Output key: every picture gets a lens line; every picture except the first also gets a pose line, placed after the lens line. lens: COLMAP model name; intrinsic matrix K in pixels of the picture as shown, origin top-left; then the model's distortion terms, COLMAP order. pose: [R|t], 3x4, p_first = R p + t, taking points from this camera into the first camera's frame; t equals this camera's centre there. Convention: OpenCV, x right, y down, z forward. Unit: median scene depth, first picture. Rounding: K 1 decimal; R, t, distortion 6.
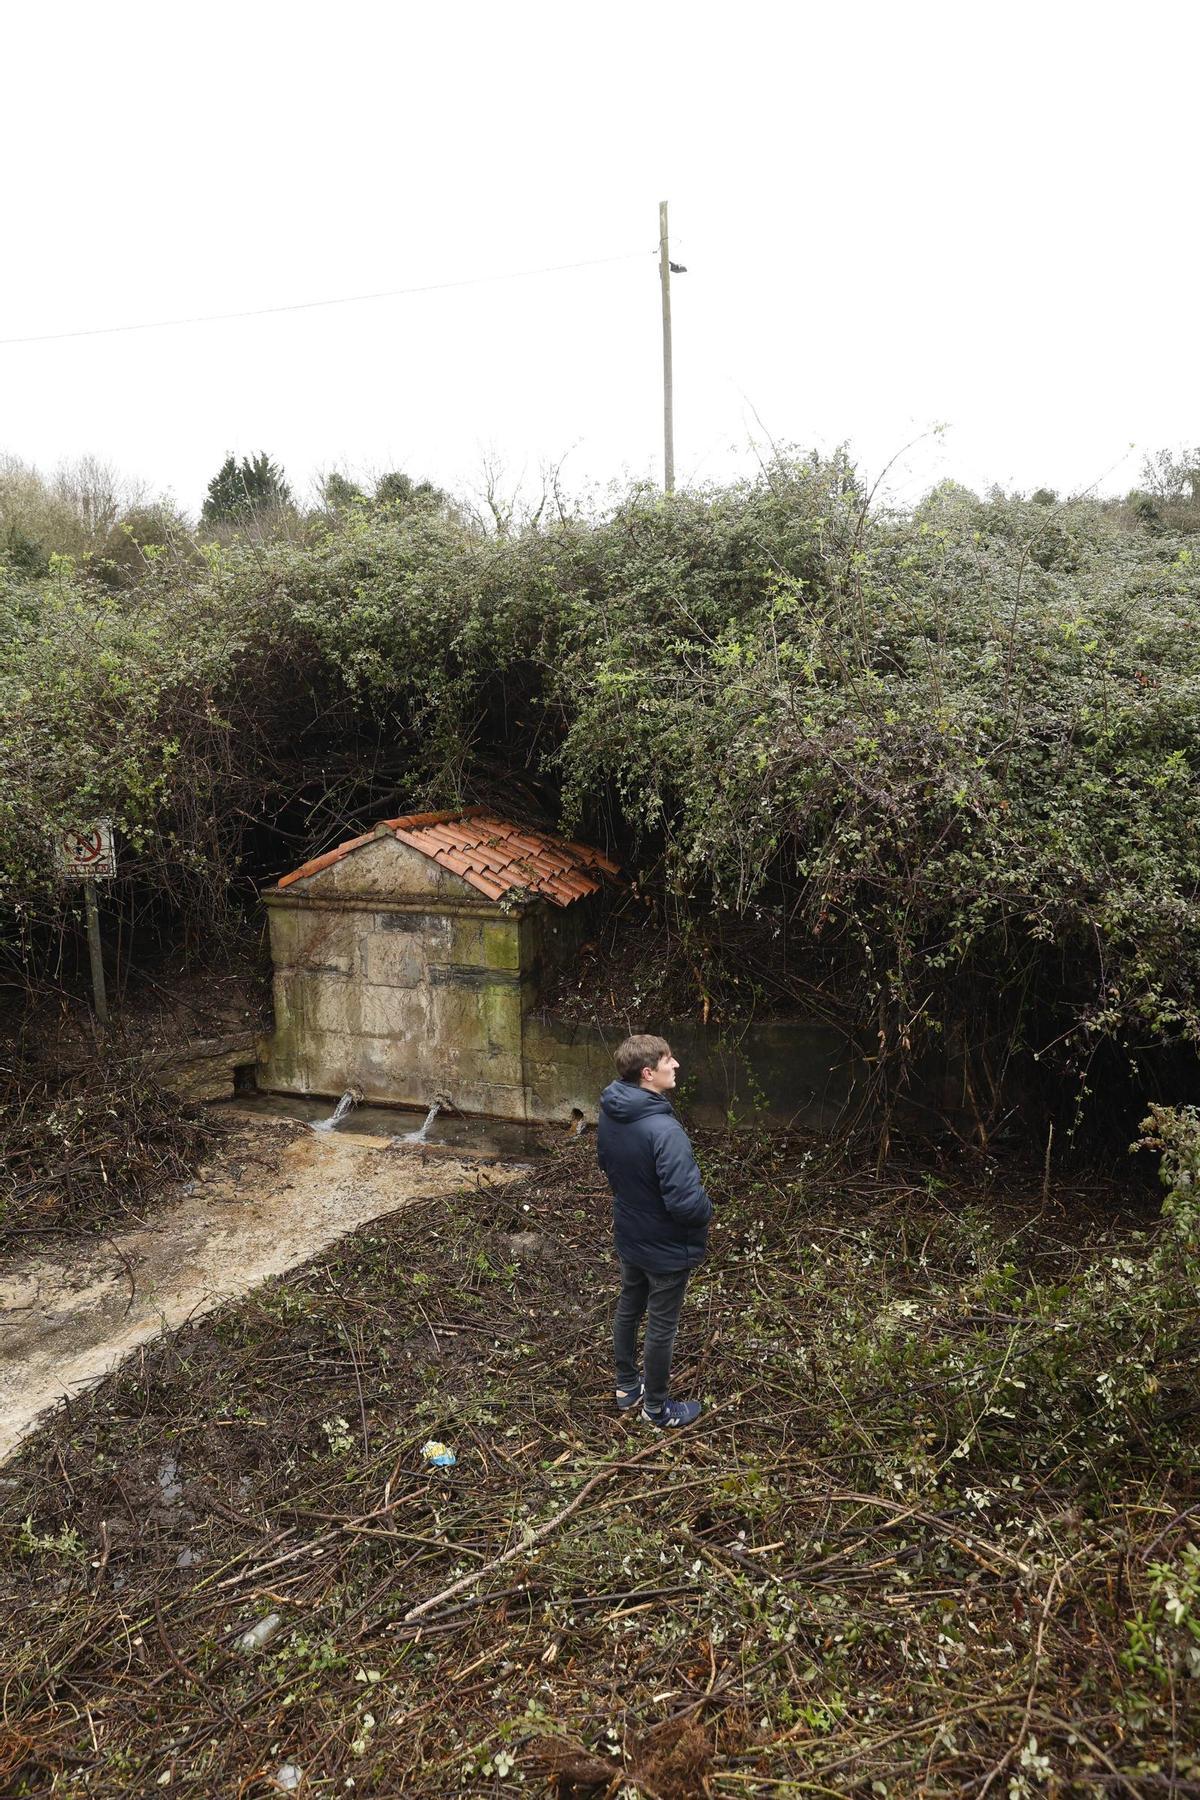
lens RADIAL K [[1232.0, 0, 600.5], [0, 1232.0, 887.5], [0, 0, 1]] dist [-0.111225, 0.089045]
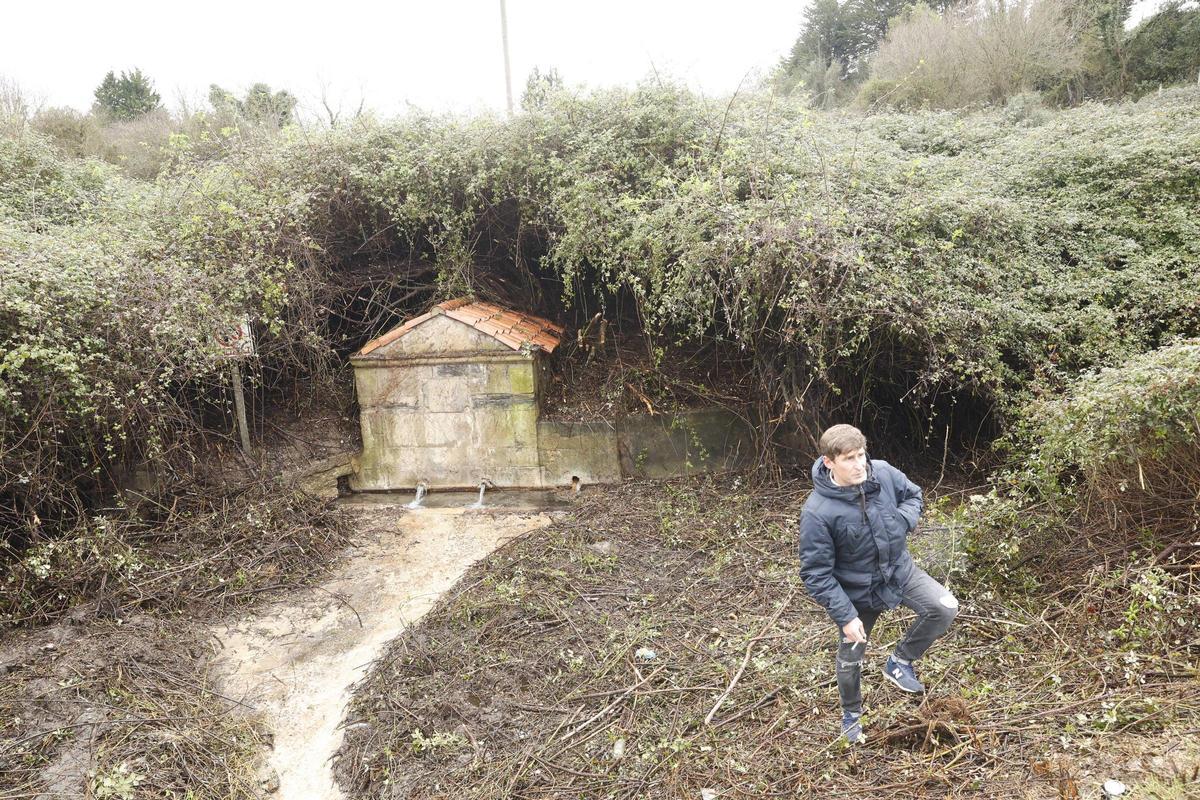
lens RADIAL K [[821.3, 0, 594.7], [0, 821.3, 406.9], [0, 0, 1]] dist [-0.111225, 0.089045]
pose [[0.967389, -0.087903, 0.237552, -0.239157], [0.075185, 0.995234, 0.062096, 0.024253], [-0.241878, -0.042210, 0.969388, -0.046254]]
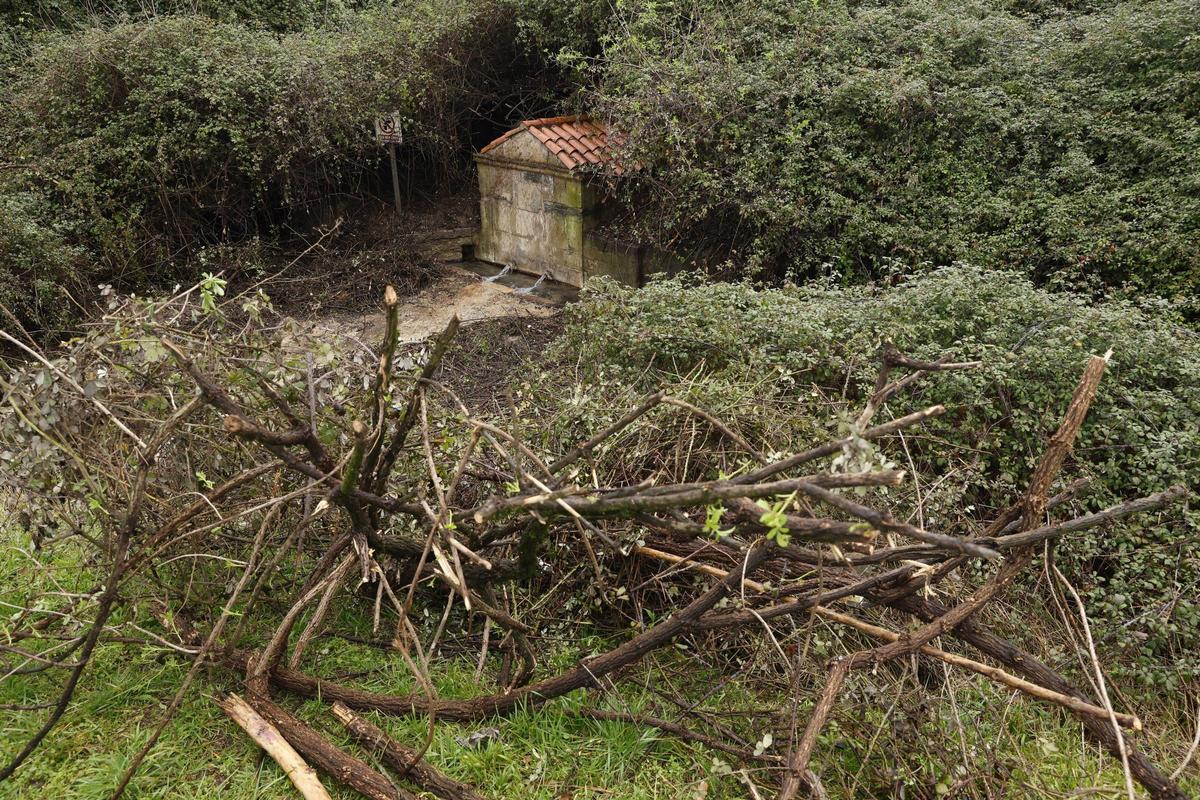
lens RADIAL K [[823.2, 0, 606.3], [0, 823.2, 409.1], [0, 0, 1]] dist [-0.102599, 0.070692]
pose [[0.924503, 0.185459, -0.333015, 0.430868], [-0.073549, 0.944030, 0.321556, -0.047546], [0.374011, -0.272787, 0.886399, -0.166611]]
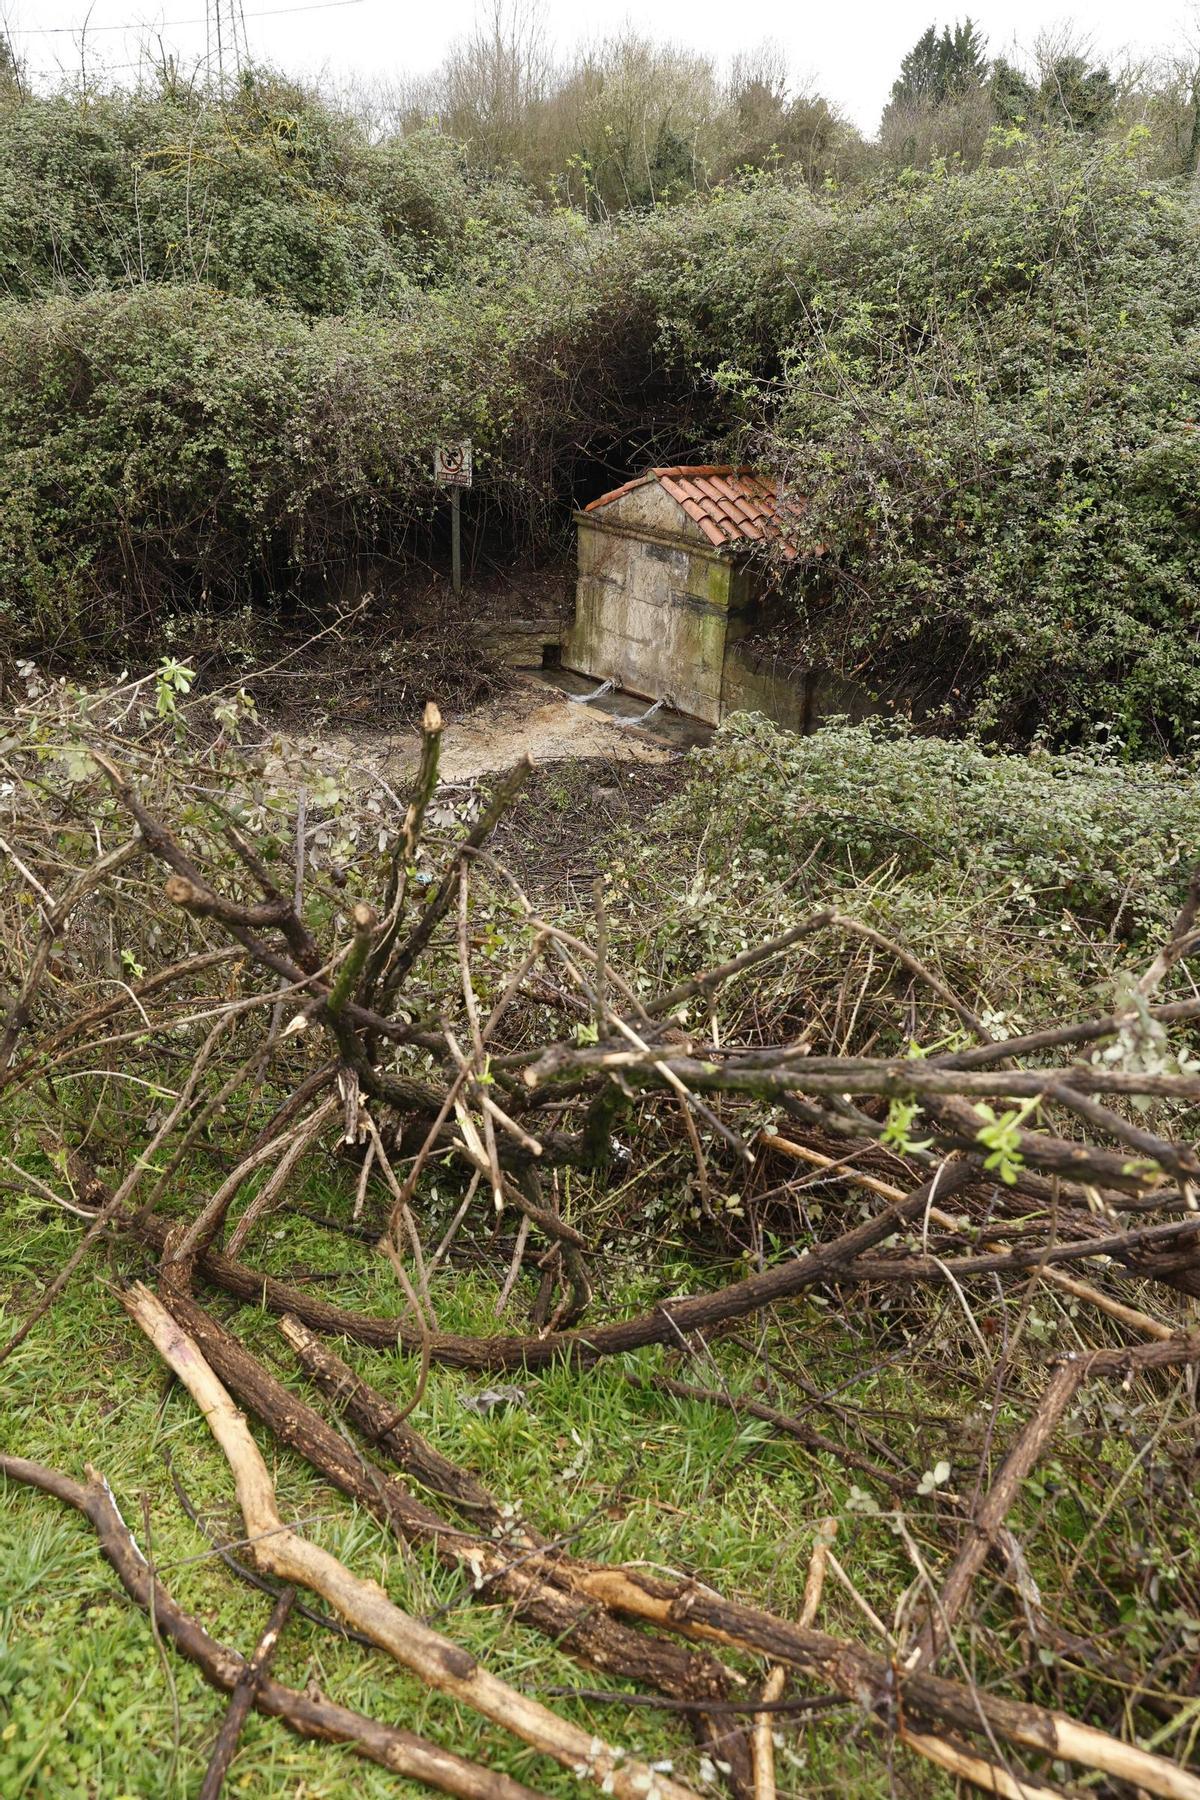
lens RADIAL K [[1232.0, 0, 603.2], [0, 1232.0, 887.2], [0, 0, 1]] dist [-0.111225, 0.089045]
pose [[0.860630, 0.273670, -0.429443, 0.424744], [-0.136865, 0.936596, 0.322576, -0.047325], [0.490494, -0.218843, 0.843519, -0.158592]]
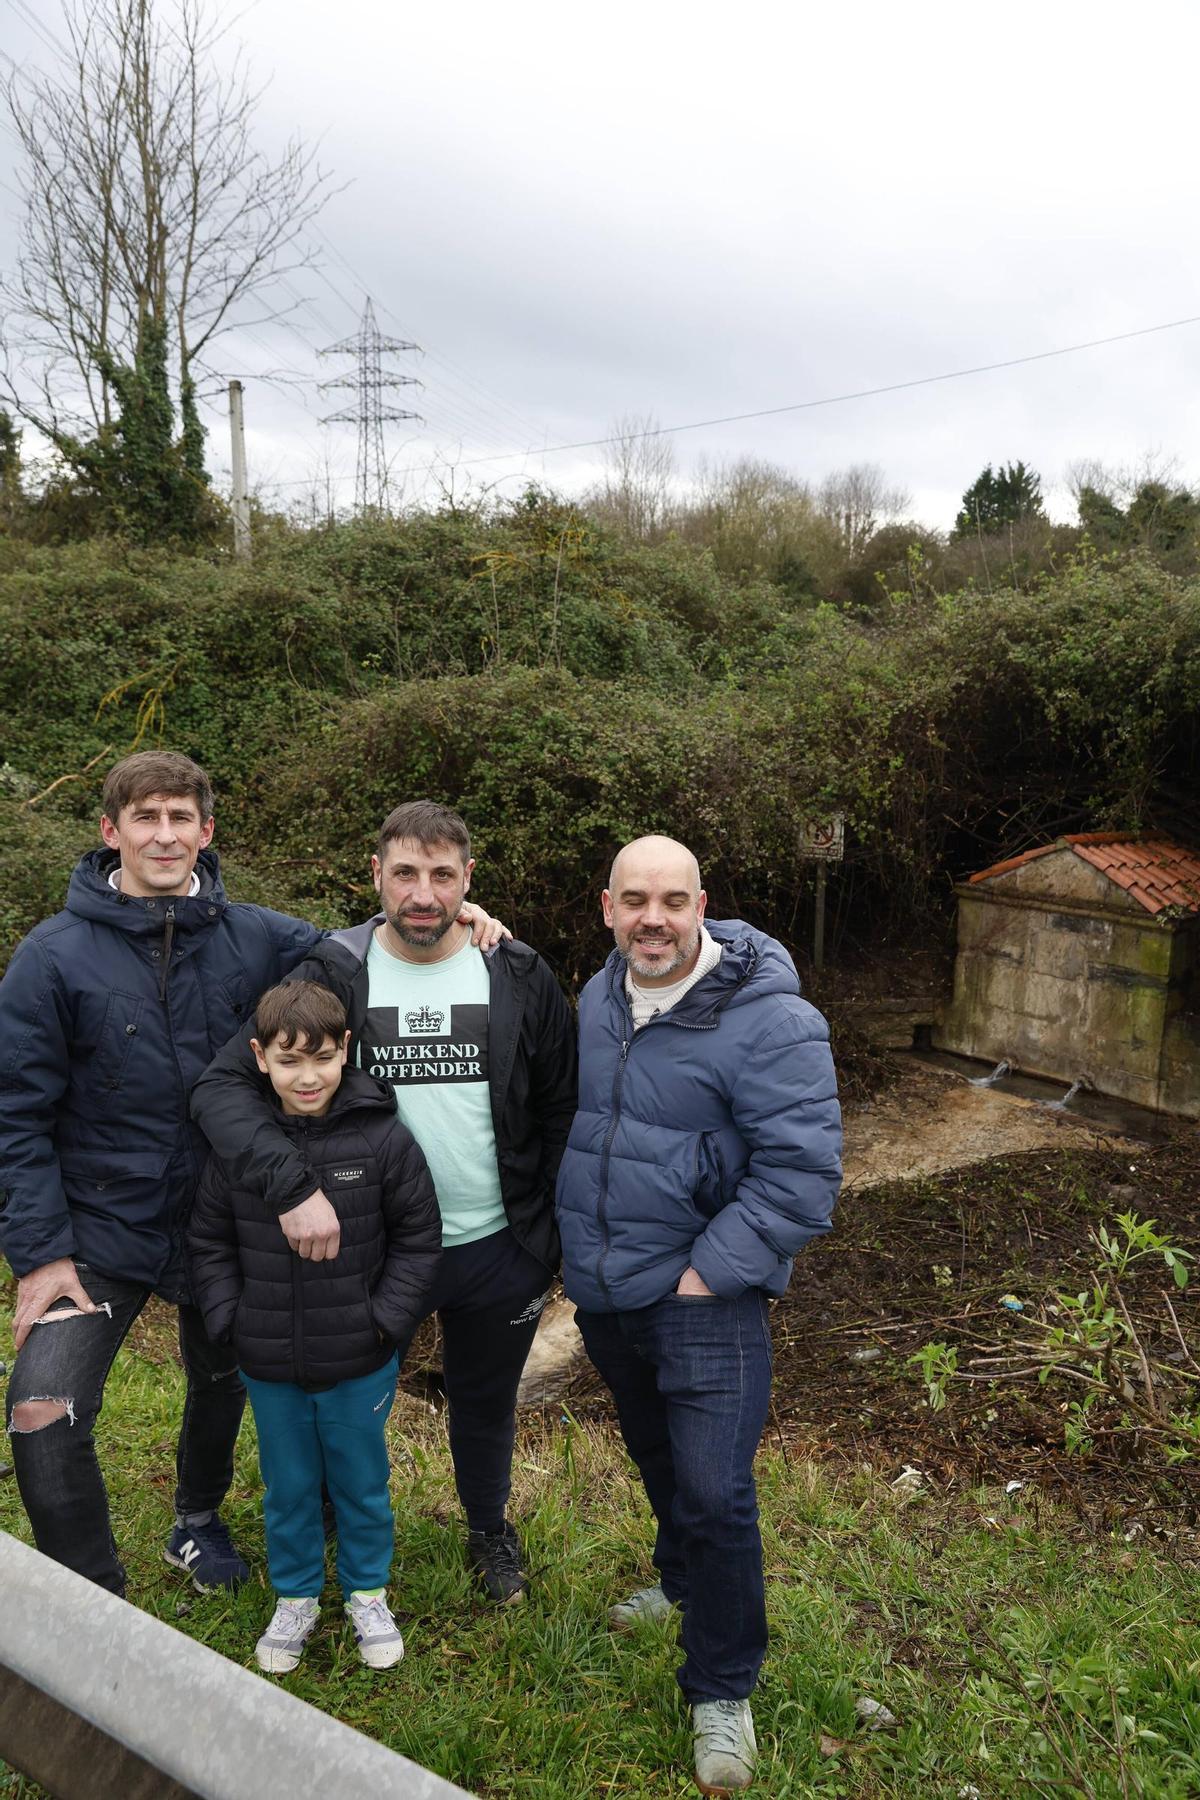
lens RADIAL K [[1232.0, 0, 614.4], [0, 1232.0, 911.2], [0, 0, 1]] dist [-0.111225, 0.089045]
pose [[0.841374, 0.119350, -0.527111, 0.082997], [-0.110714, 0.992690, 0.048045, 0.009486], [0.528992, 0.017935, 0.848437, -0.214505]]
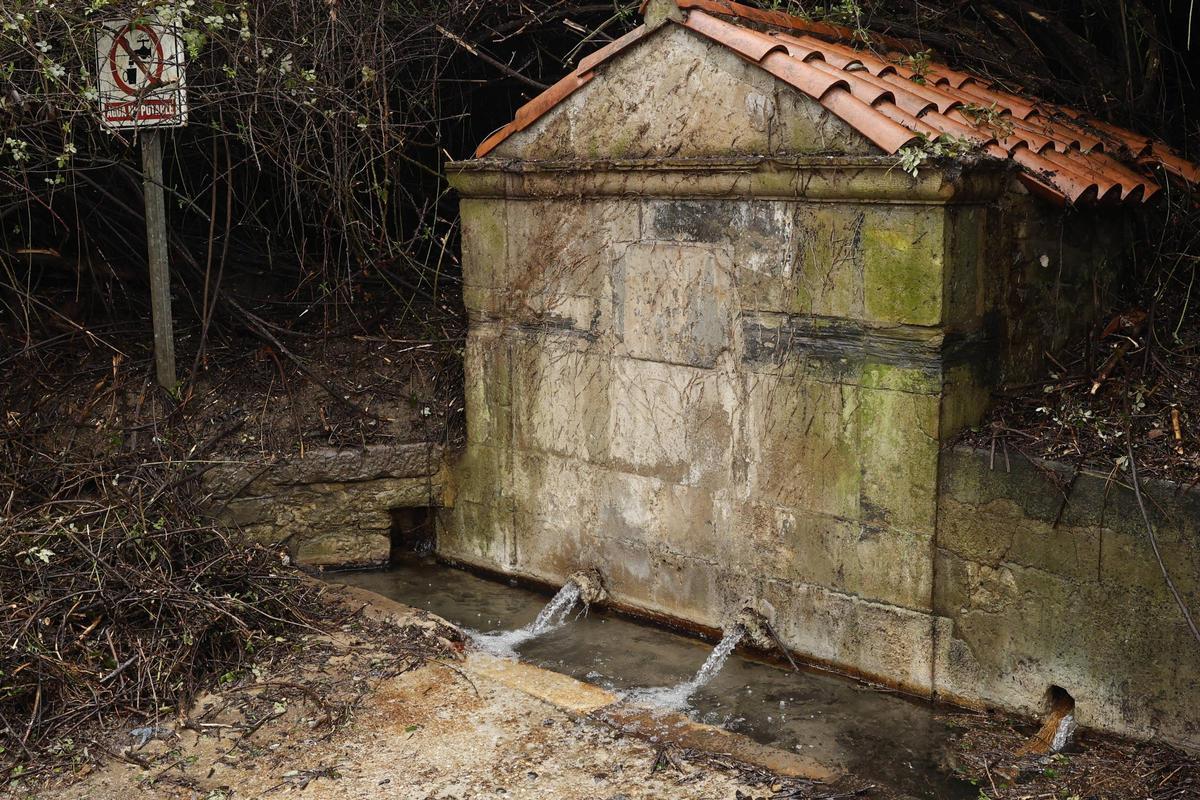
lens RADIAL K [[1303.6, 0, 615.0], [0, 1303.6, 398.2], [0, 0, 1]] dist [-0.083328, 0.000000]
pose [[0.921292, 0.073051, -0.381949, 0.000297], [-0.071116, 0.997283, 0.019200, 0.087787], [0.382314, 0.009474, 0.923984, 0.550695]]
